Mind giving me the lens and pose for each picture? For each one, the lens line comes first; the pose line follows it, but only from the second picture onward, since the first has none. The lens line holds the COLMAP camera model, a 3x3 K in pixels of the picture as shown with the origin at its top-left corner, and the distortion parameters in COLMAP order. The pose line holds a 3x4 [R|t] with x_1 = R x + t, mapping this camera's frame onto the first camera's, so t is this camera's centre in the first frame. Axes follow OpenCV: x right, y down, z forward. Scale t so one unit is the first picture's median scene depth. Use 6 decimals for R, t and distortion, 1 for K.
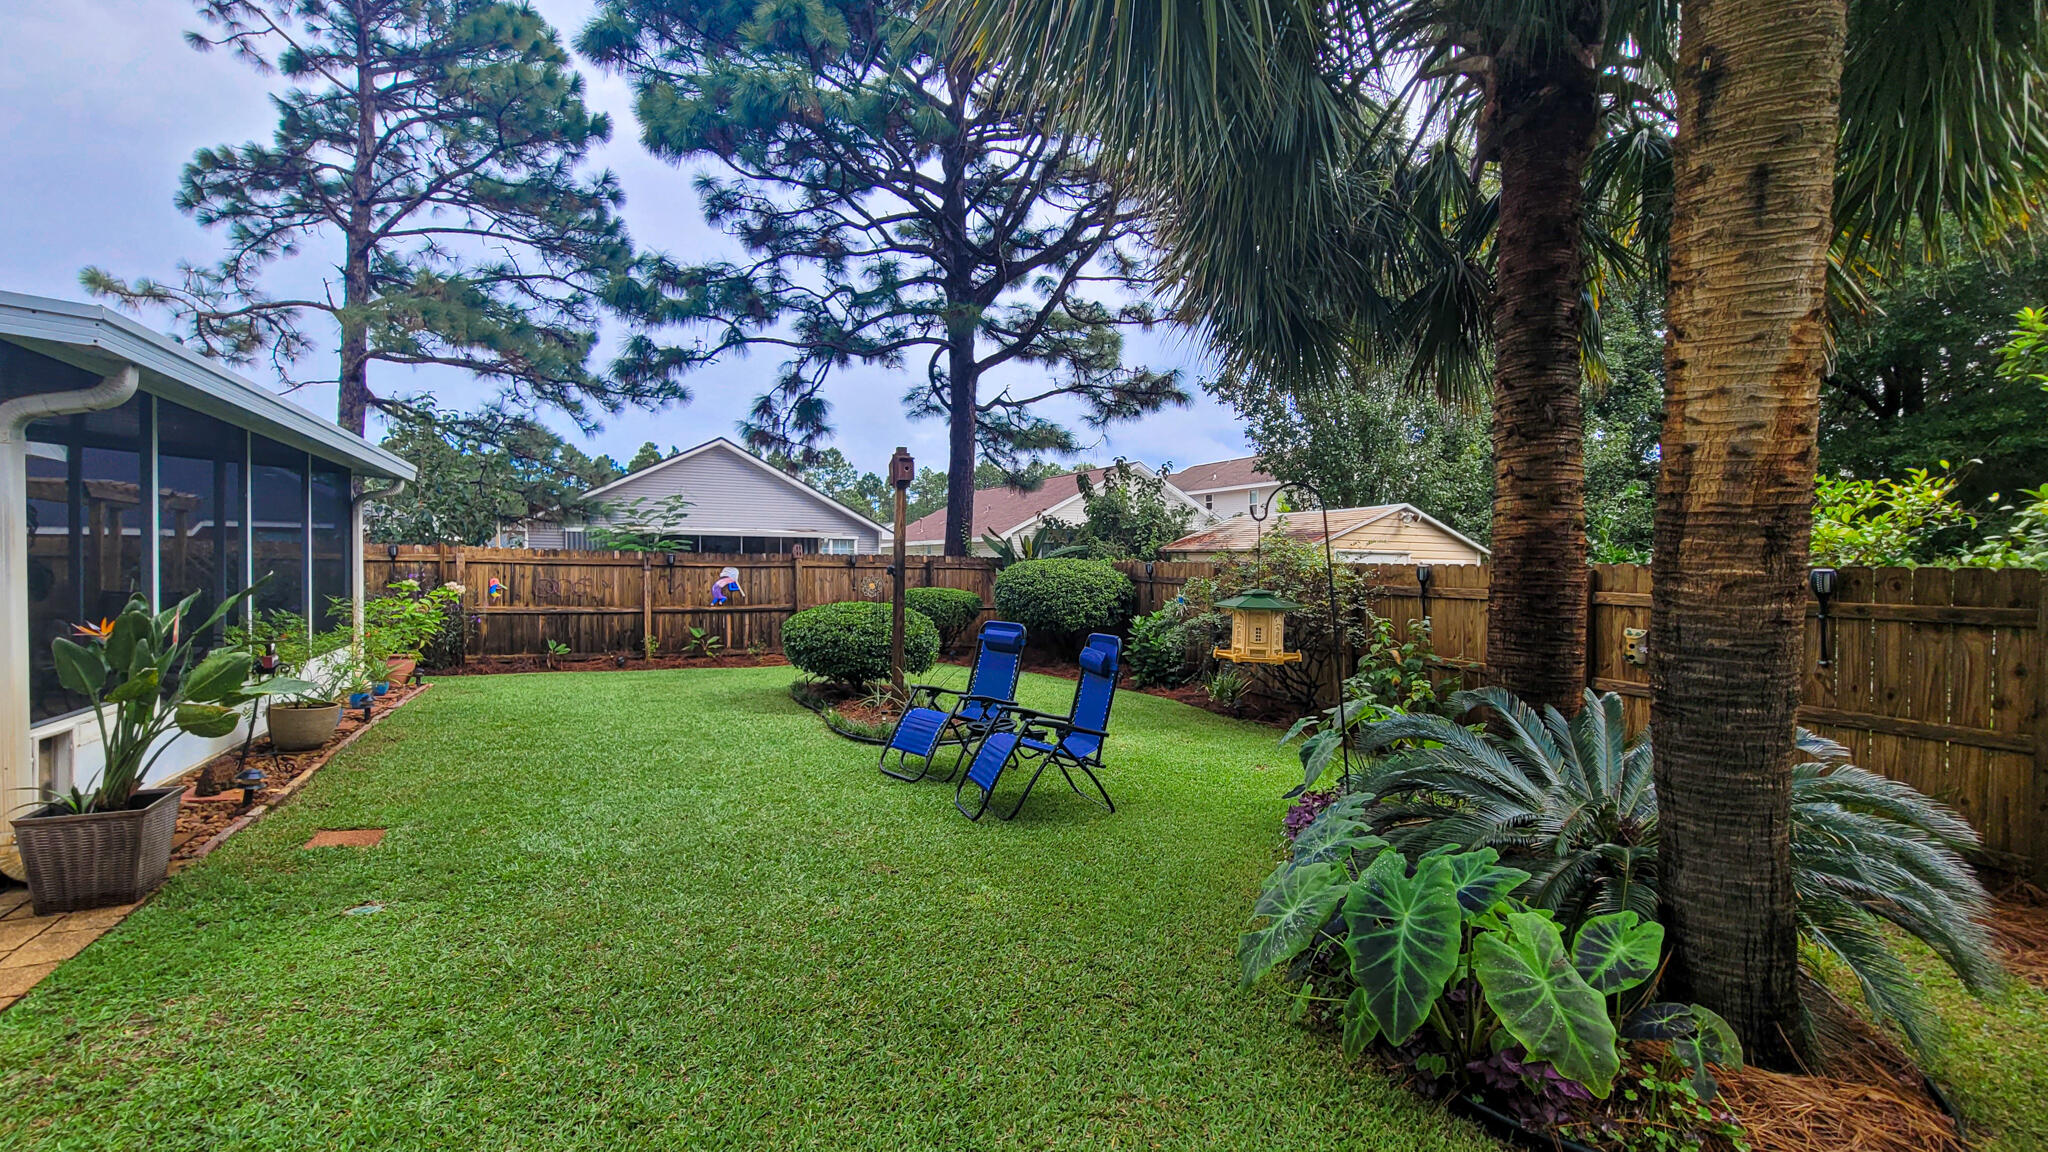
lens RADIAL K [[855.7, 0, 1017.6], [0, 855.7, 579.6], [0, 0, 1]] dist [-0.000401, -0.000625]
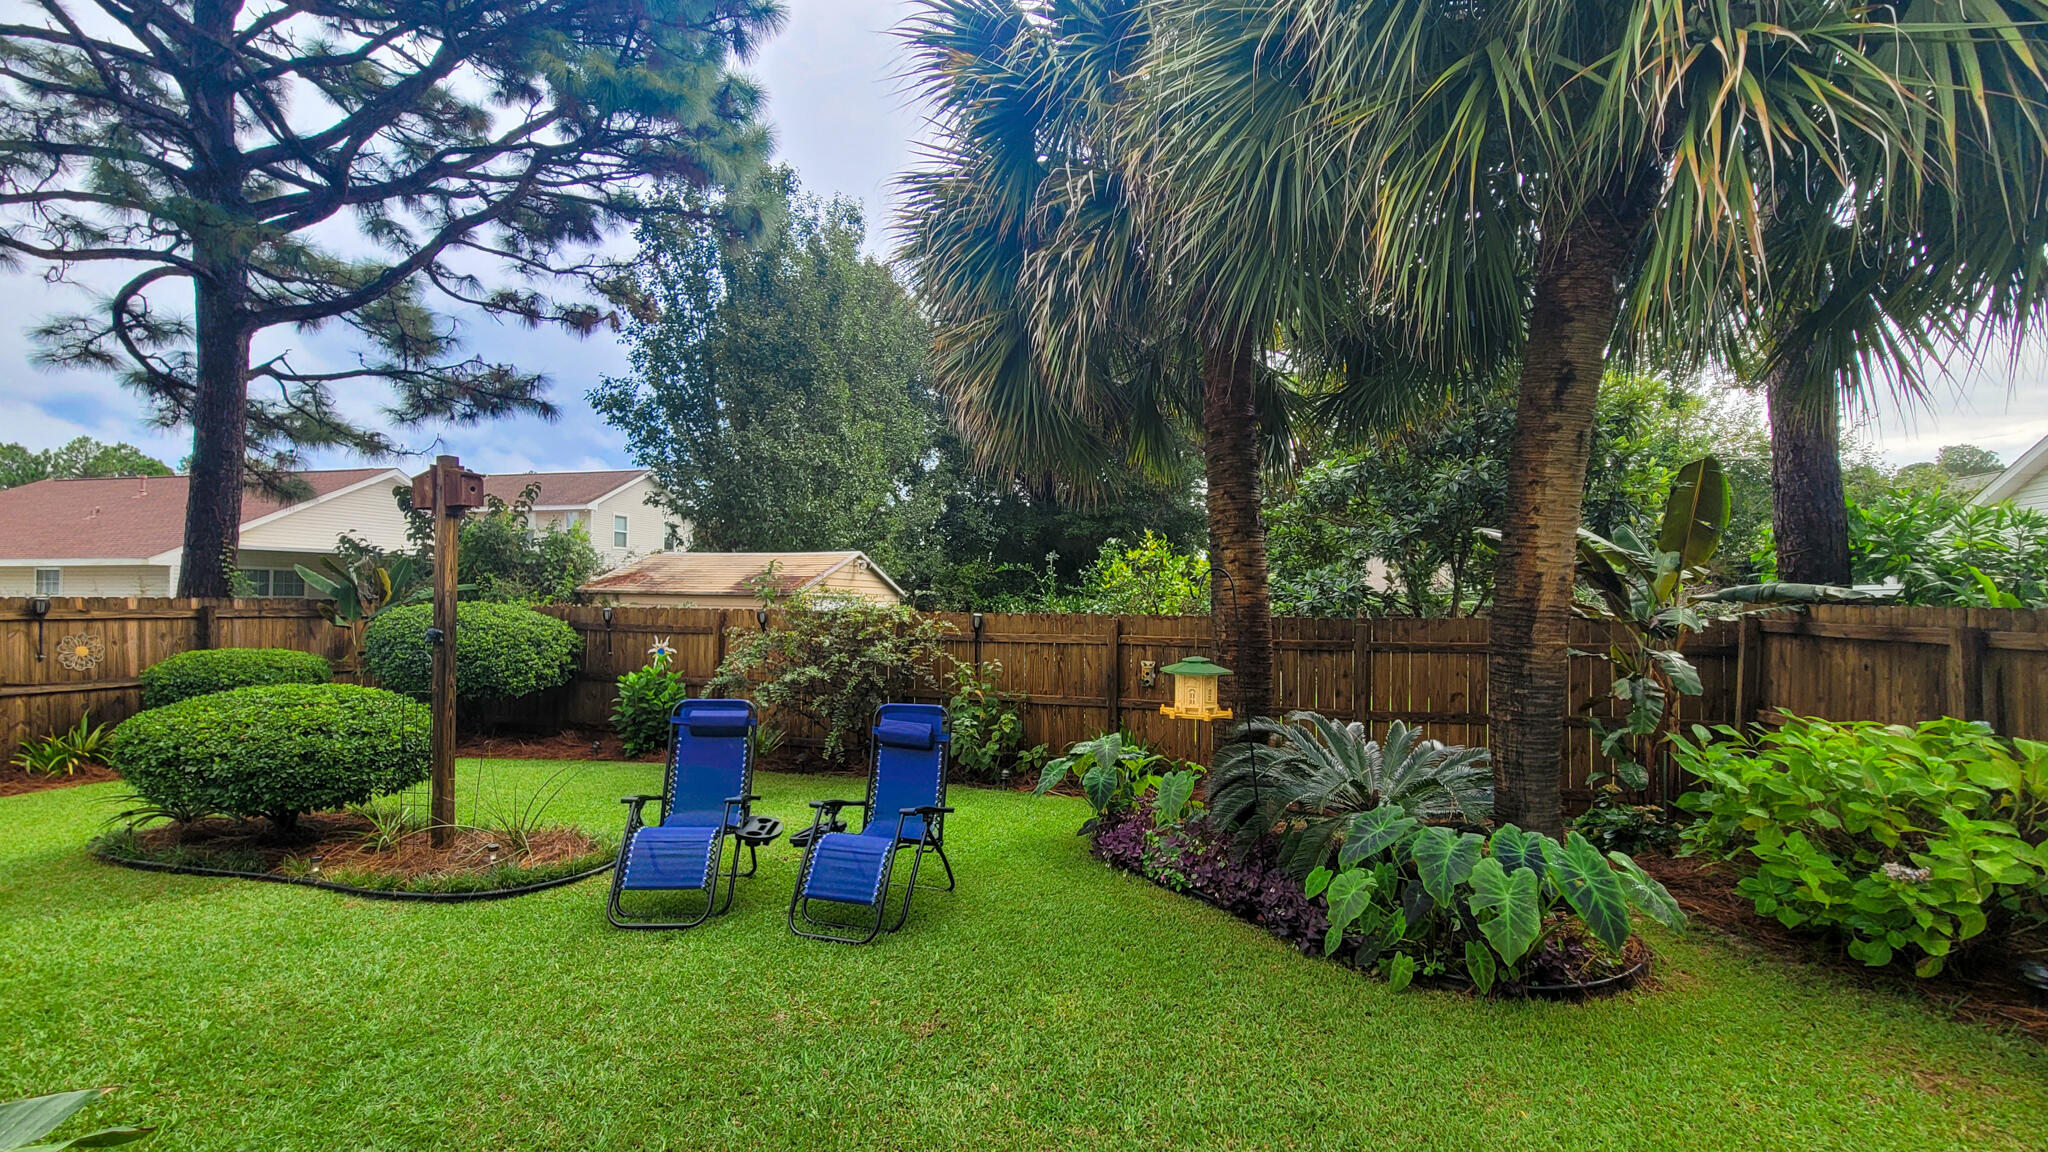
lens RADIAL K [[855.7, 0, 1017.6], [0, 855.7, 579.6], [0, 0, 1]] dist [-0.000401, -0.000625]
pose [[0.623912, 0.011649, 0.781408, -0.259005], [0.011969, 0.999629, -0.024459, -0.022300], [-0.781403, 0.024613, 0.623541, 0.147348]]
